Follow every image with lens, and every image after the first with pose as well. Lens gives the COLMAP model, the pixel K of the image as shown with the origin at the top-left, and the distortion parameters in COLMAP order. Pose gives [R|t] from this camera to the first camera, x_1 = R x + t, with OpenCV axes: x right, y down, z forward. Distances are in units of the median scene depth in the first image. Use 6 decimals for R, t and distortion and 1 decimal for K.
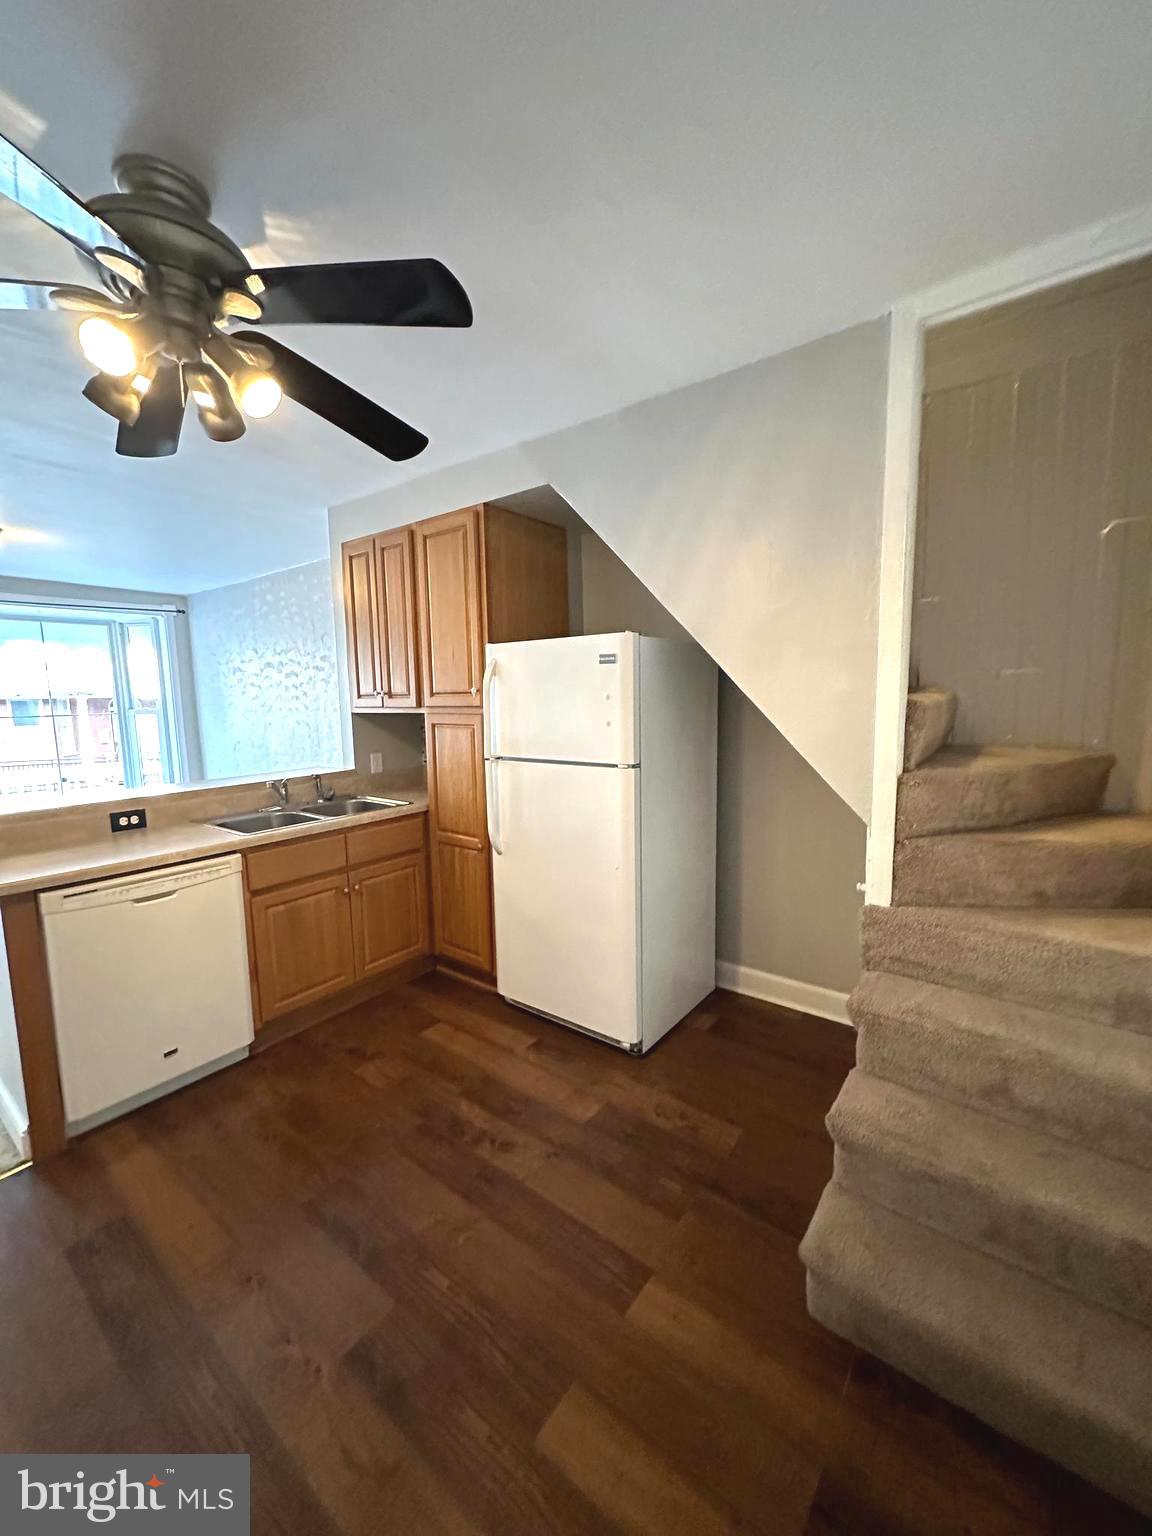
lens RADIAL K [[611.2, 0, 576.6], [0, 611.2, 766.7], [0, 0, 1]] dist [-0.002069, 0.000659]
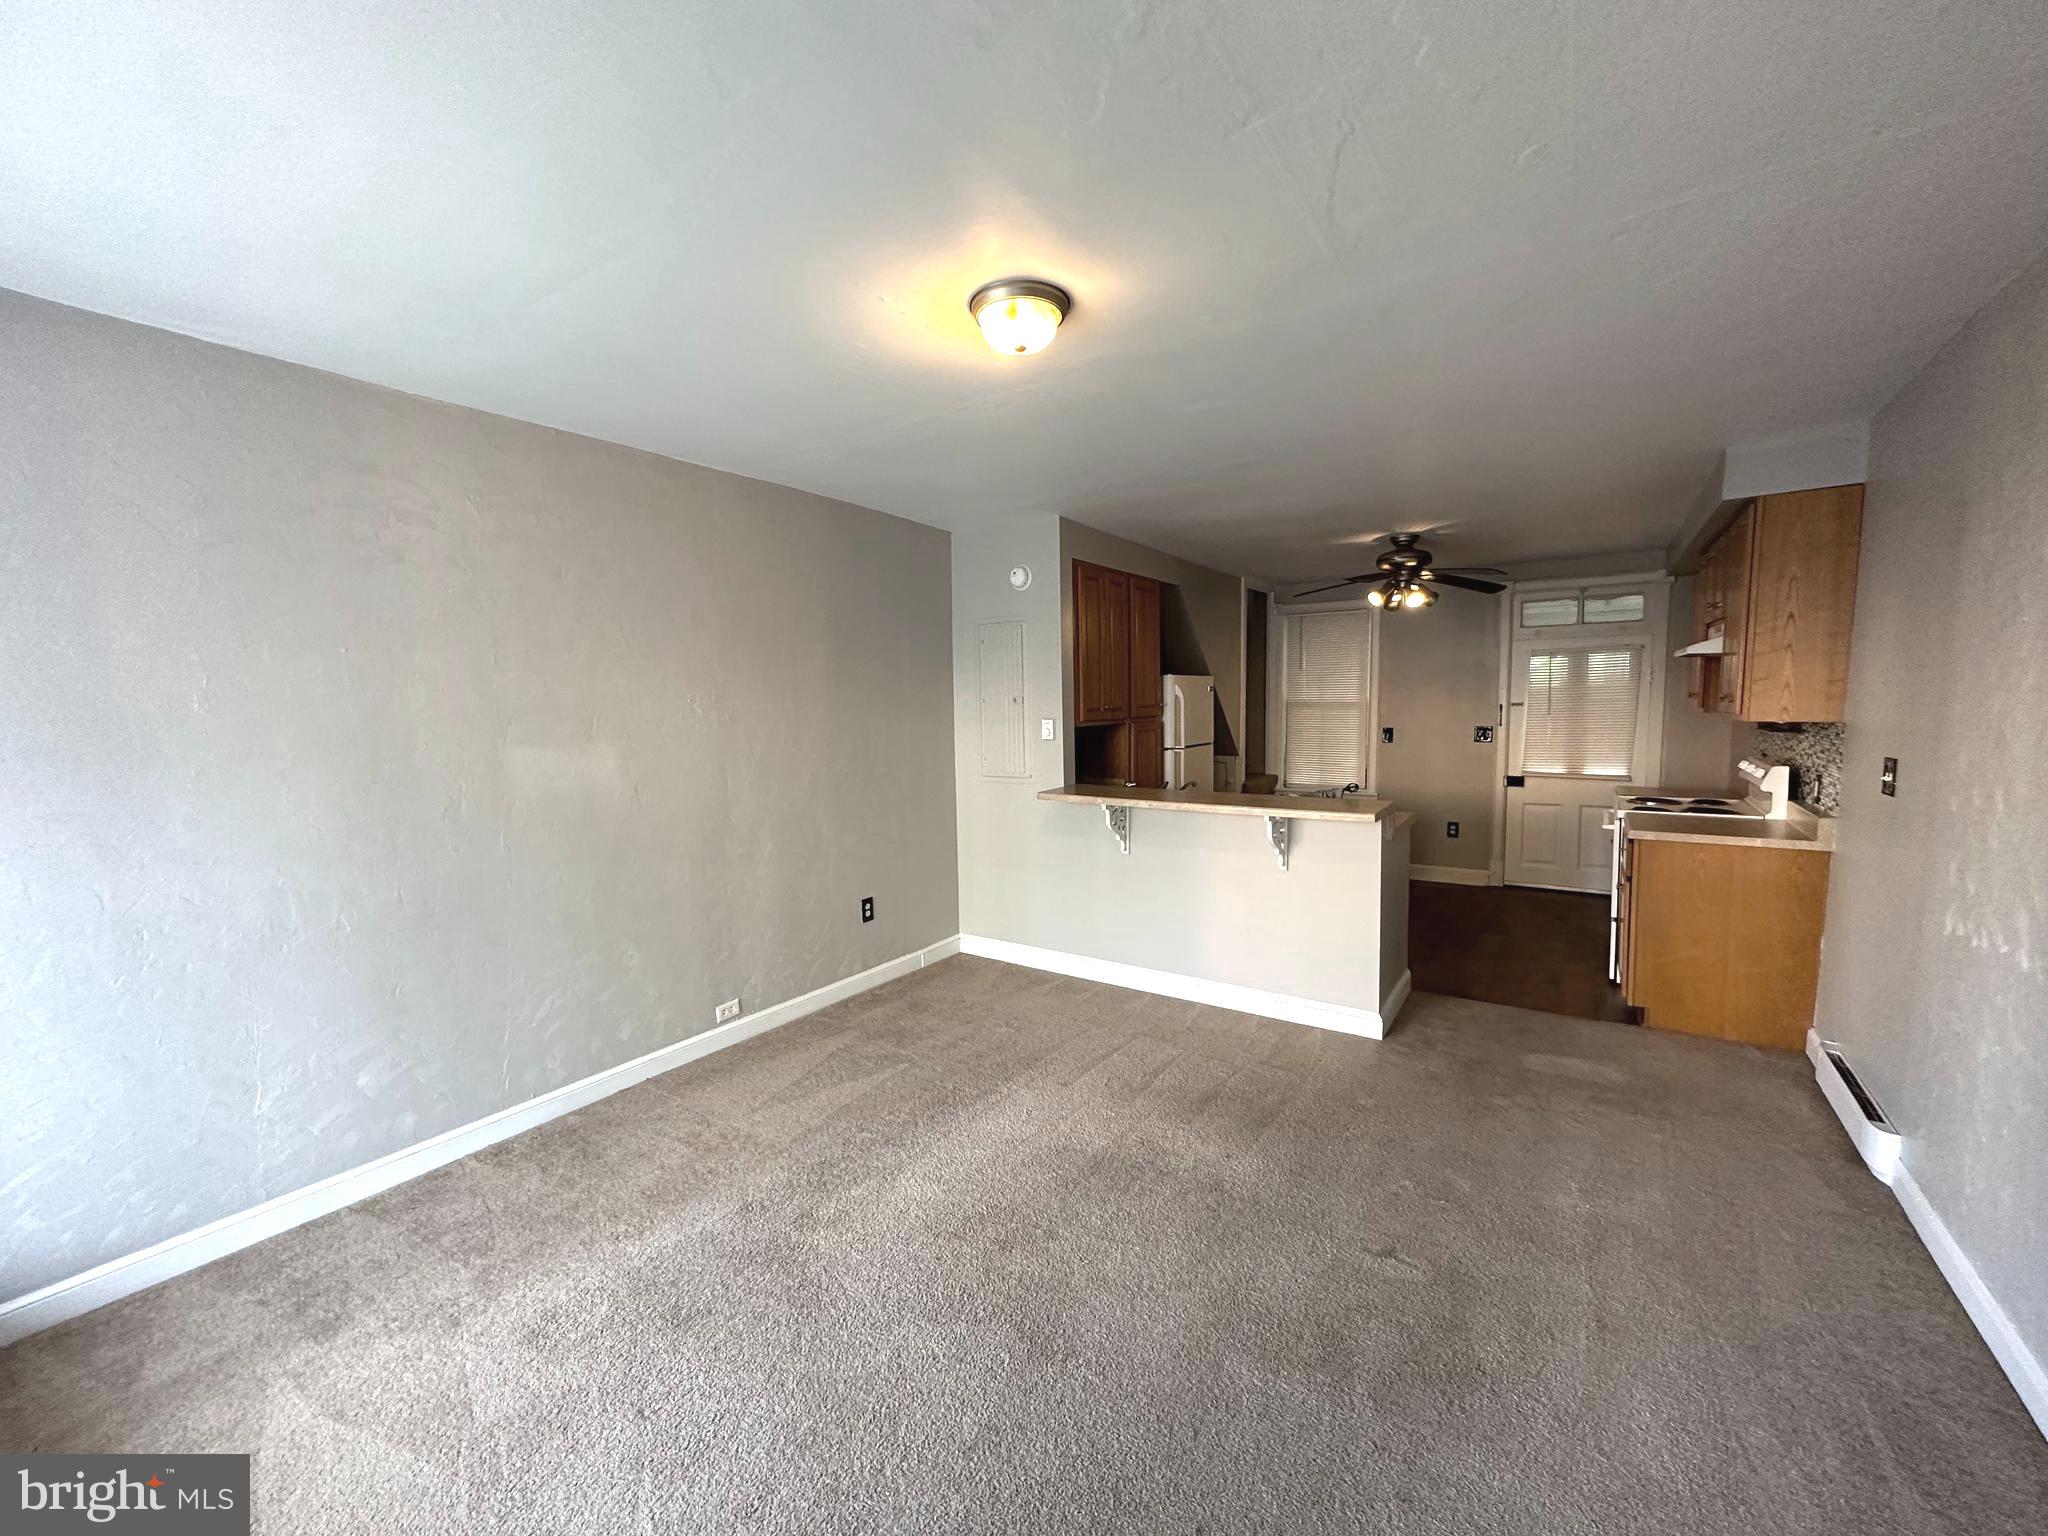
lens RADIAL K [[815.0, 0, 1018.9], [0, 815.0, 771.5], [0, 0, 1]] dist [-0.002069, 0.000659]
pose [[-0.043610, -0.069539, 0.996626, -2.187093], [0.138684, 0.987495, 0.074971, -0.168201], [-0.989376, 0.141486, -0.033421, 1.488127]]
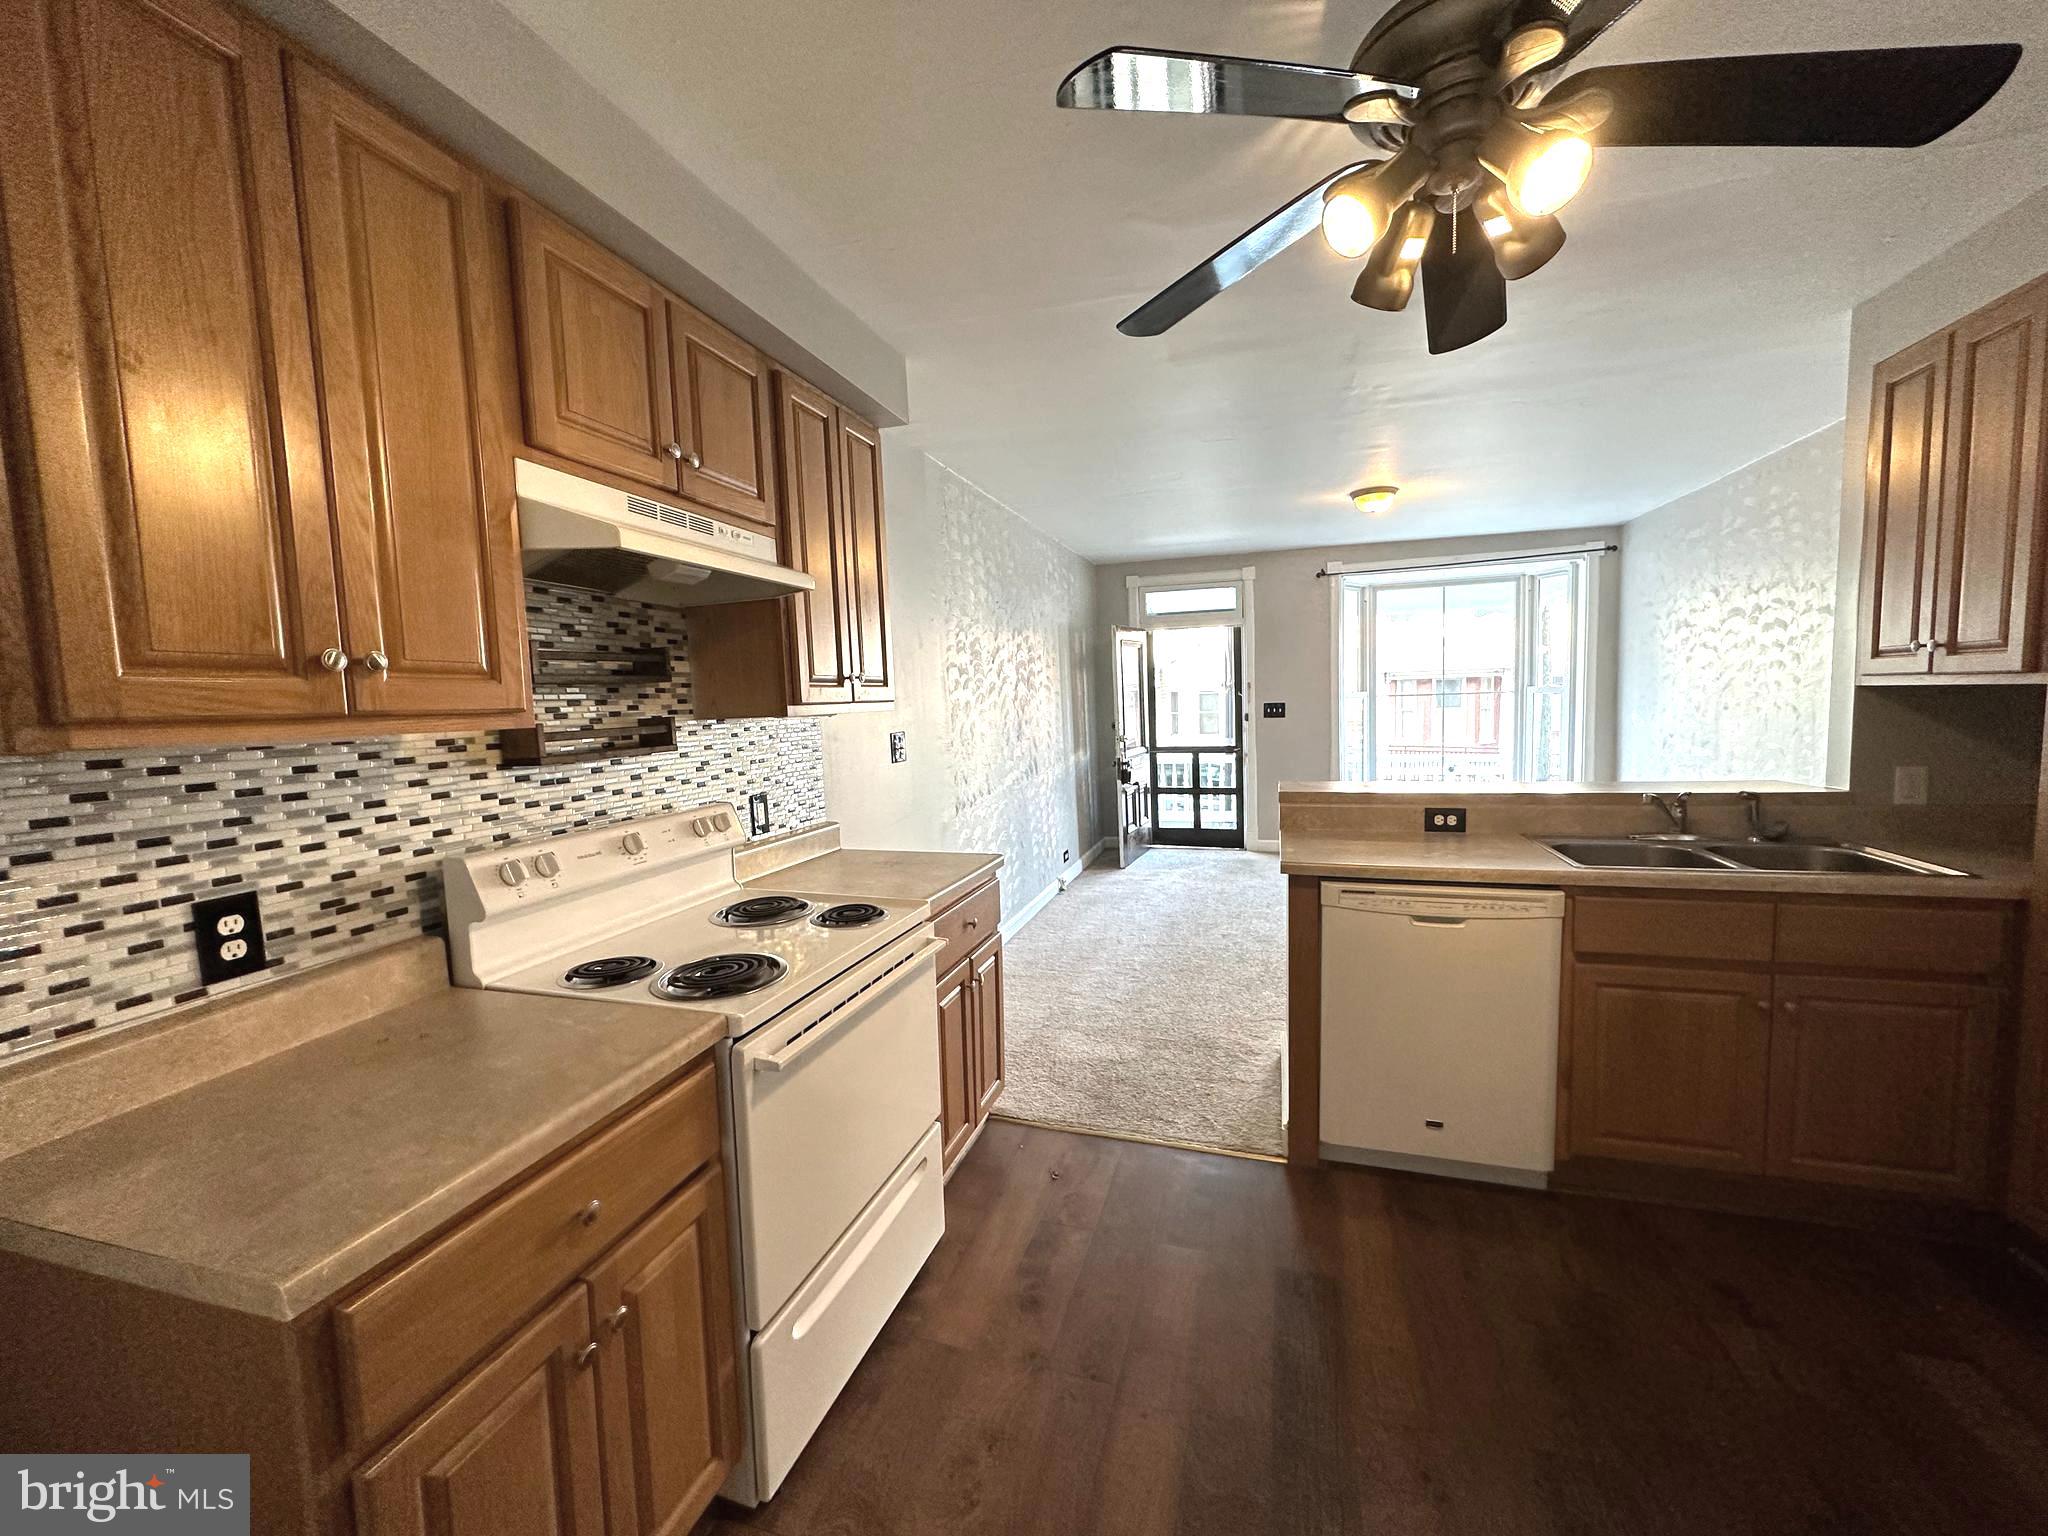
lens RADIAL K [[815.0, 0, 1024.1], [0, 815.0, 765.7], [0, 0, 1]] dist [-0.002069, 0.000659]
pose [[0.341627, 0.086405, -0.935855, 0.067811], [-0.087088, 0.994391, 0.060019, 0.001524], [0.935792, 0.060998, 0.347235, 0.108164]]
